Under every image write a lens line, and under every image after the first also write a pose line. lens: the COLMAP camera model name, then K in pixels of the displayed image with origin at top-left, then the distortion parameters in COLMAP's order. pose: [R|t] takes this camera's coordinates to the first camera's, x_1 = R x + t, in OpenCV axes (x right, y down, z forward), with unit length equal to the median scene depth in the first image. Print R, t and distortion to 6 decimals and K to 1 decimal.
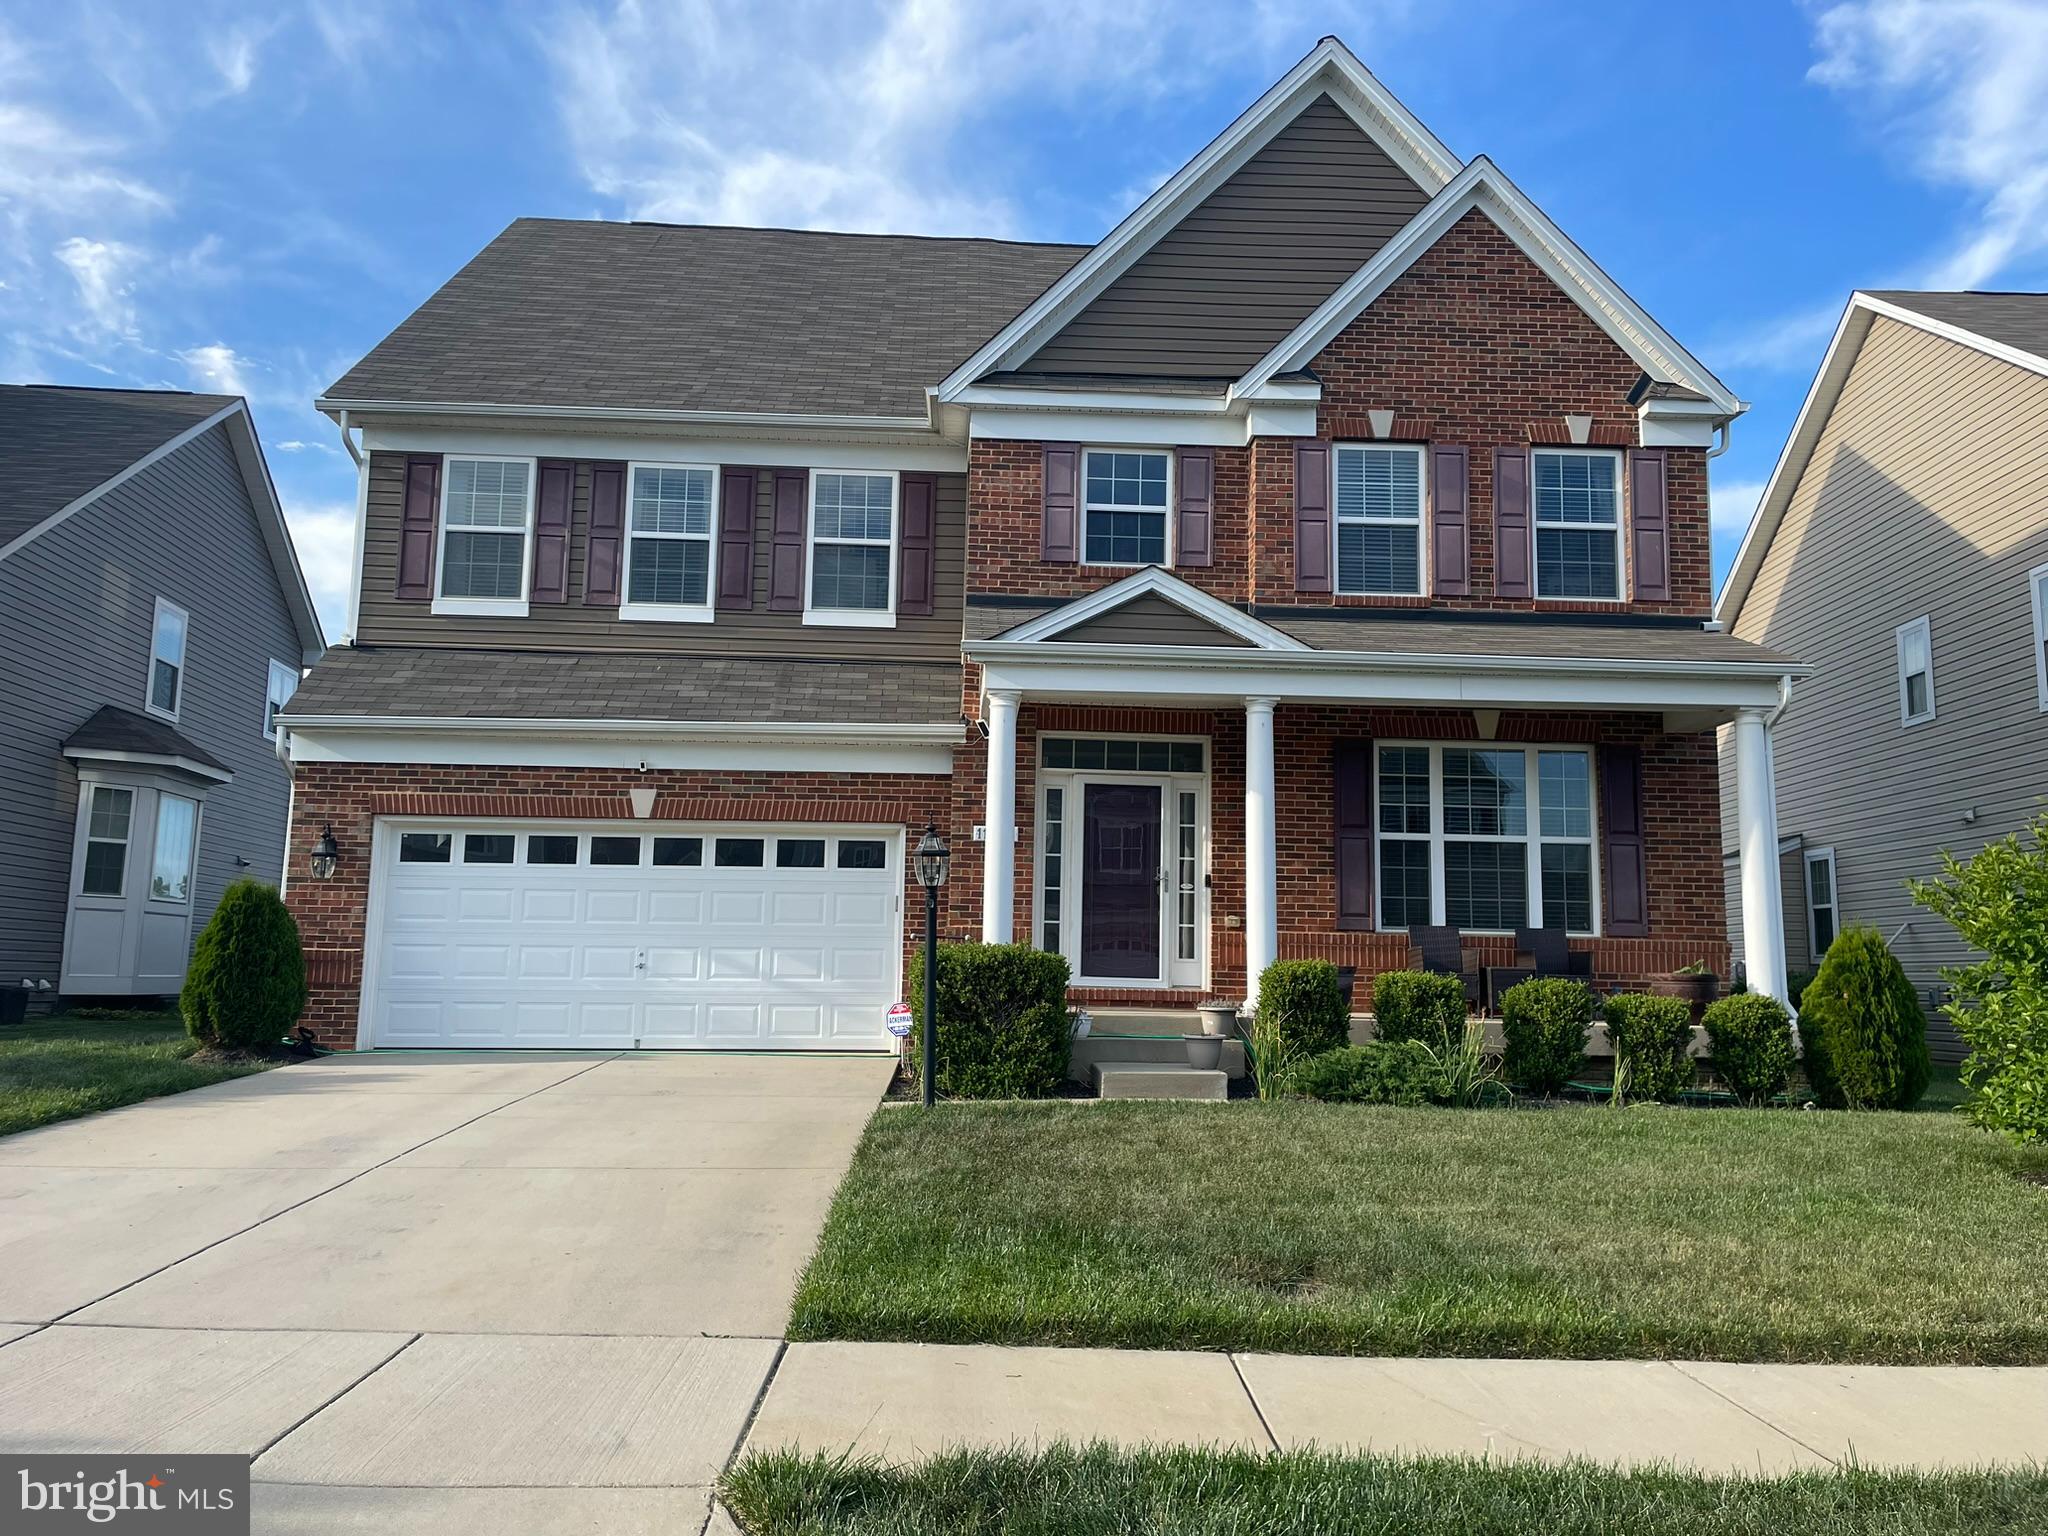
lens RADIAL K [[1572.7, 0, 1024.0], [0, 1572.7, 768.0], [0, 0, 1]] dist [0.084833, -0.004680]
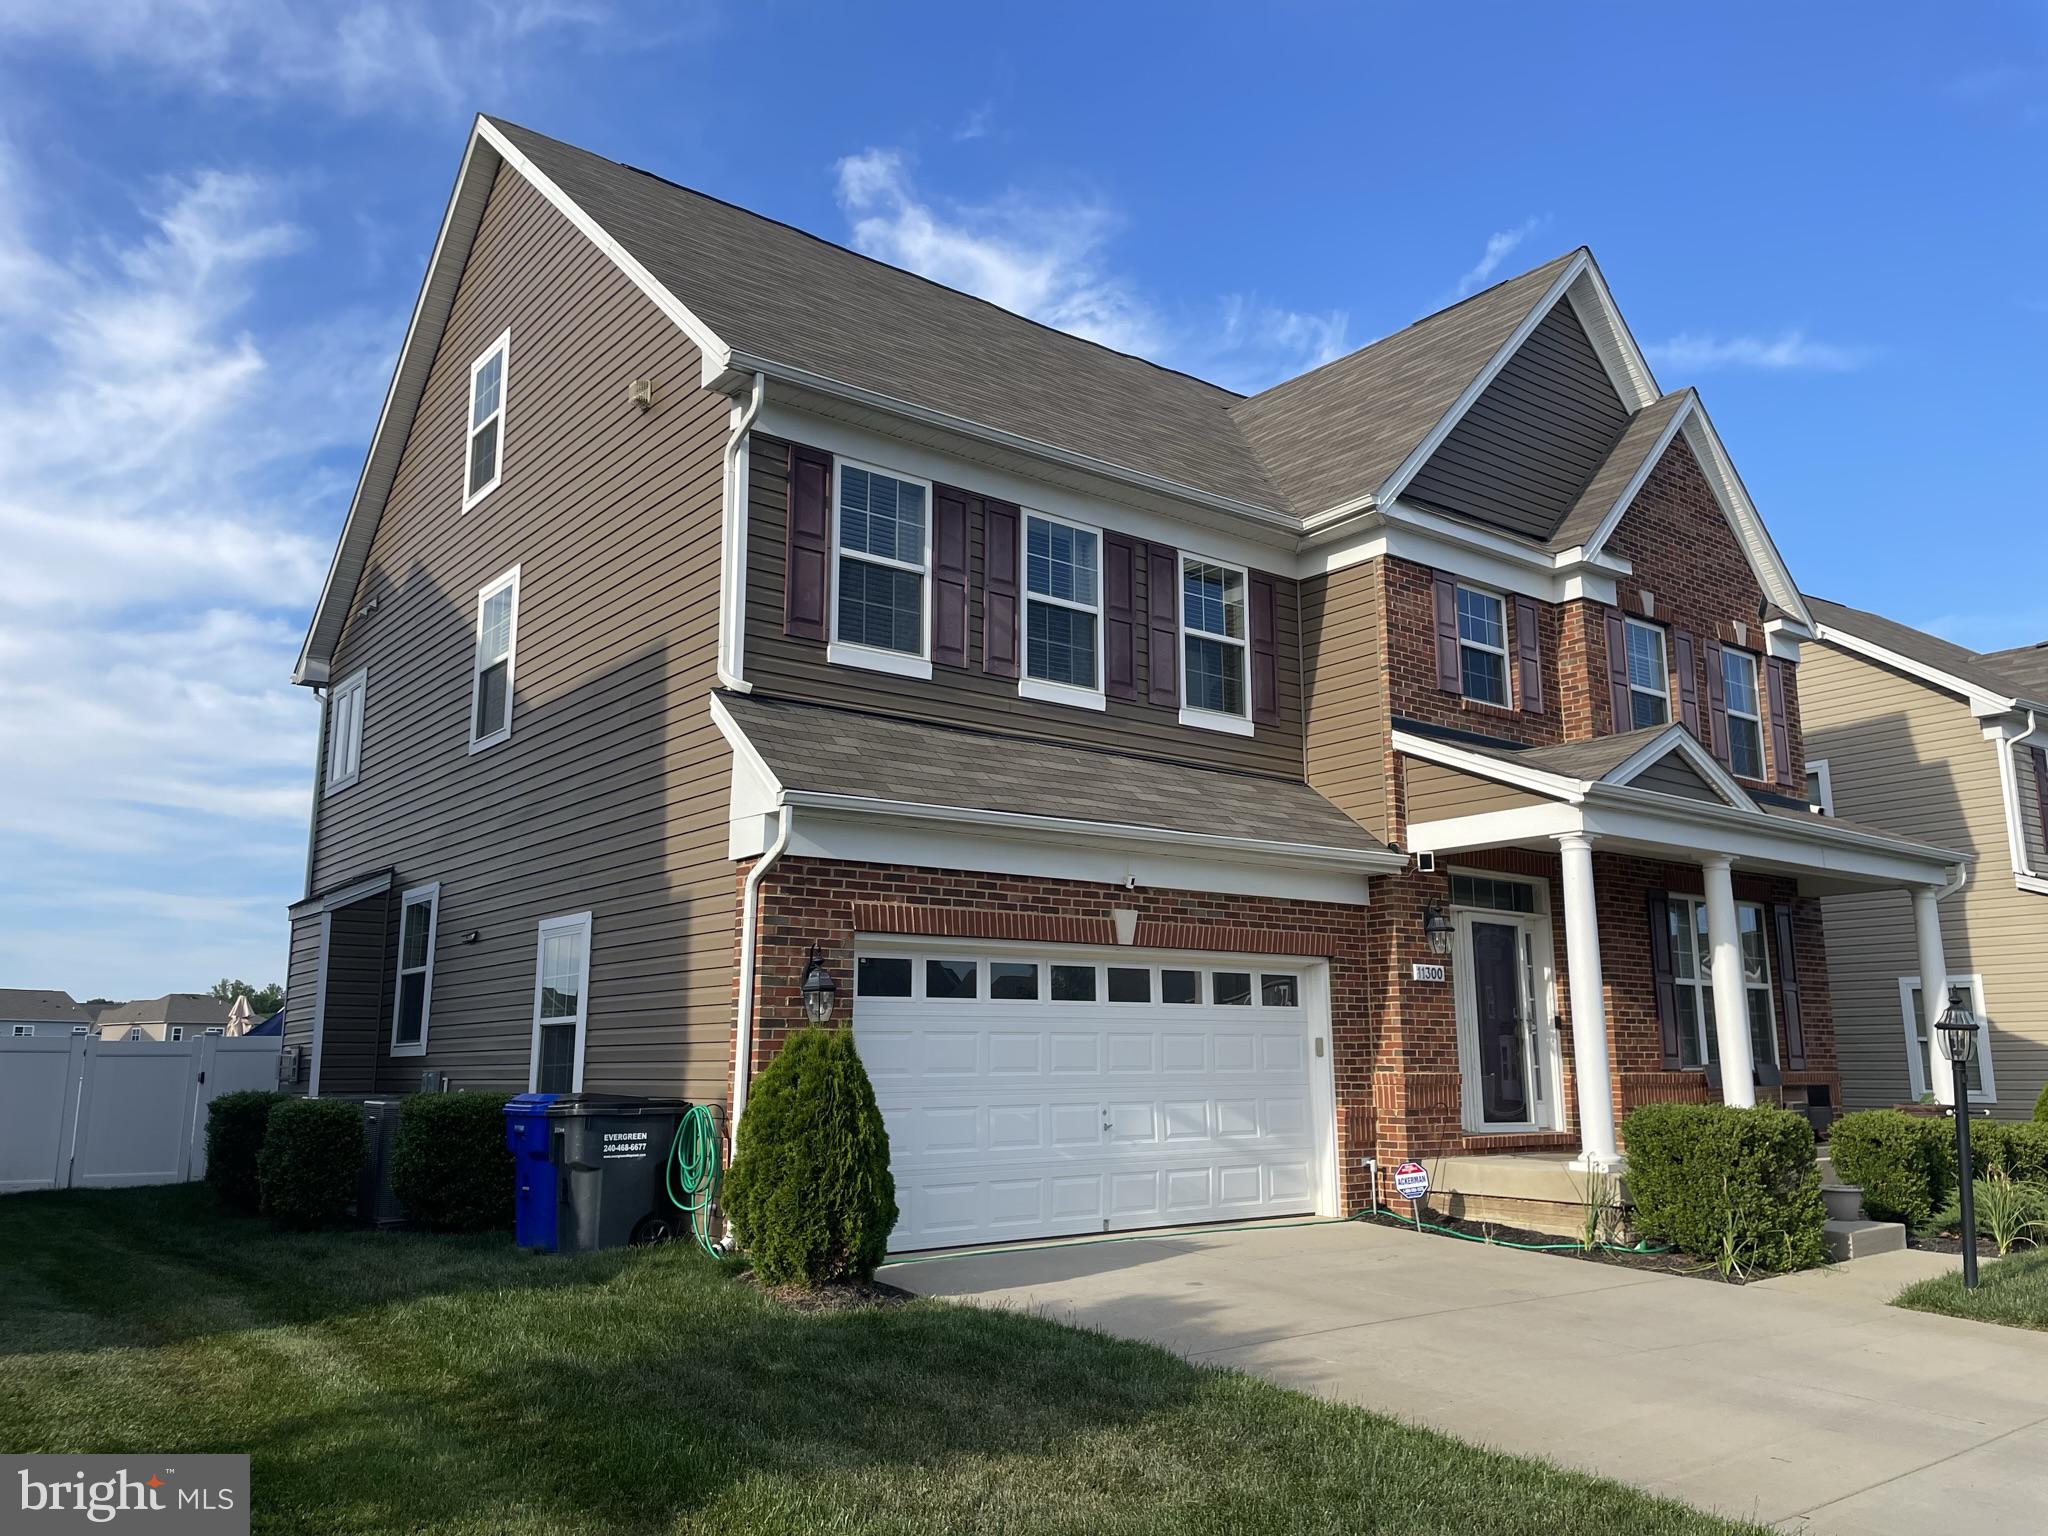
lens RADIAL K [[1526.5, 0, 1037.4], [0, 1526.5, 765.6], [0, 0, 1]] dist [0.093035, -0.123153]
pose [[0.818711, 0.090454, 0.567037, -0.728633], [-0.062056, 0.995669, -0.069230, -0.003567], [-0.570843, 0.021491, 0.820778, 0.362510]]
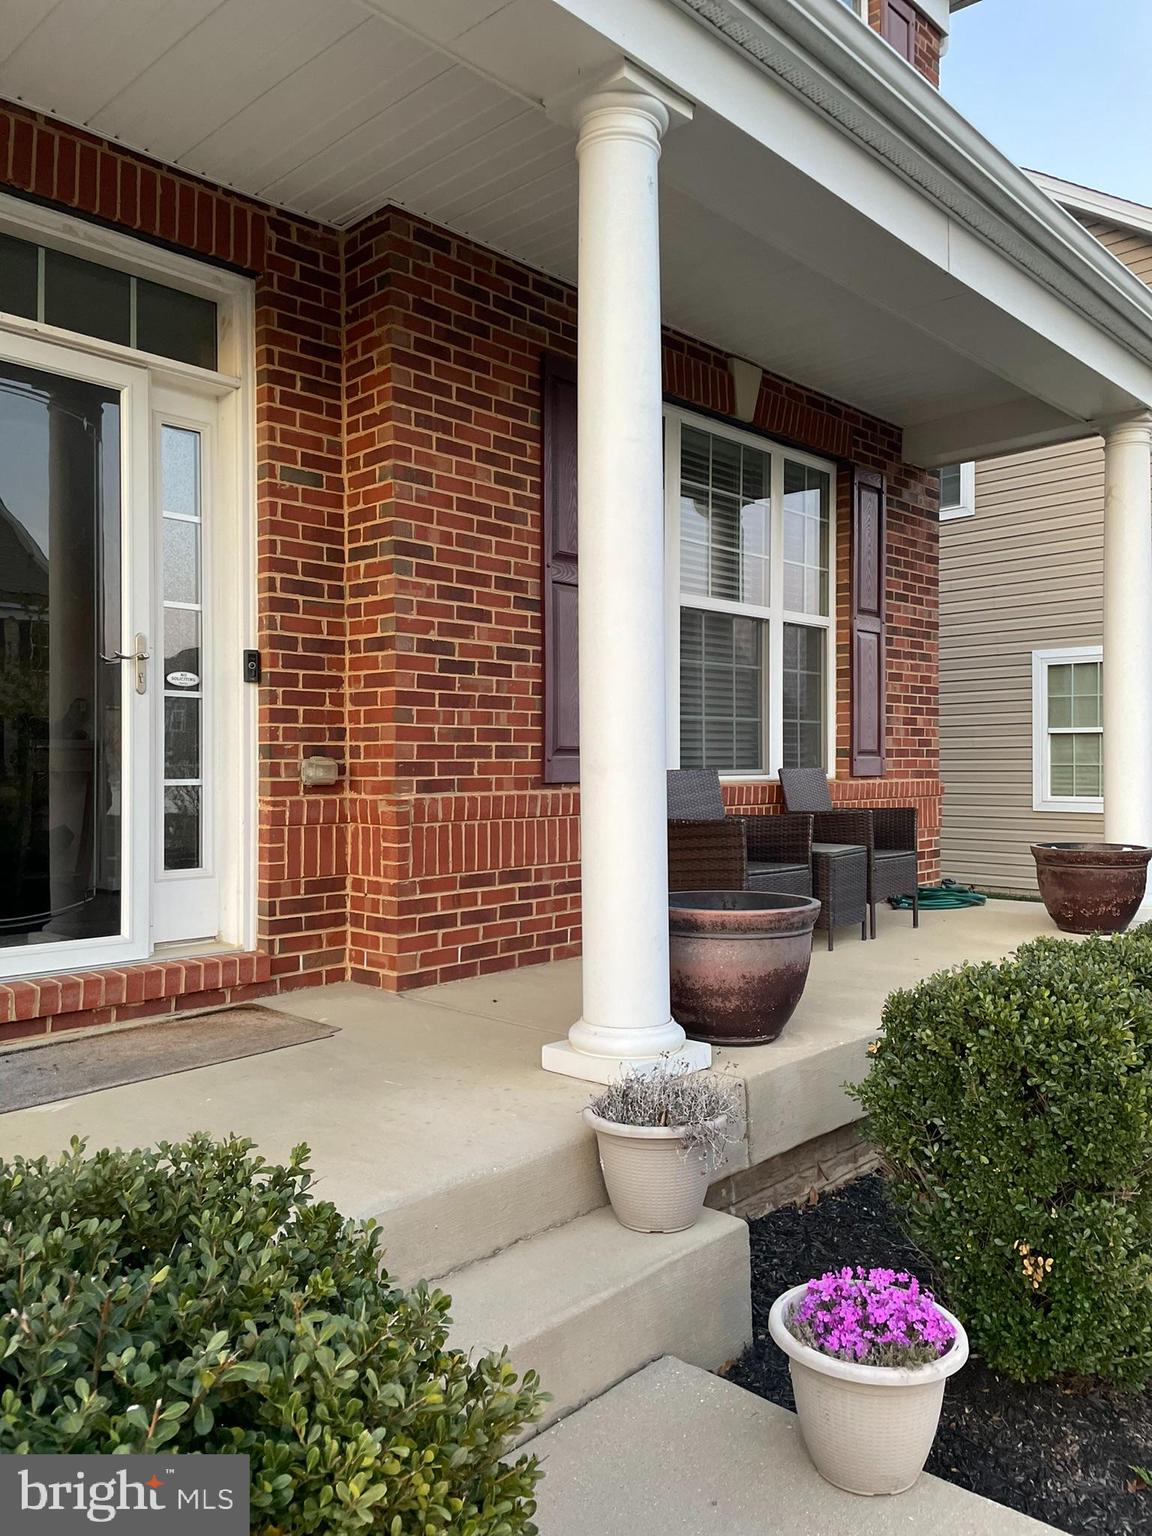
lens RADIAL K [[1144.9, 0, 576.0], [0, 1144.9, 768.0], [0, 0, 1]] dist [0.093035, -0.123153]
pose [[0.721527, -0.023340, 0.691993, -0.021121], [-0.077752, 0.990379, 0.114475, 0.056966], [-0.688007, -0.136401, 0.712770, 0.730115]]
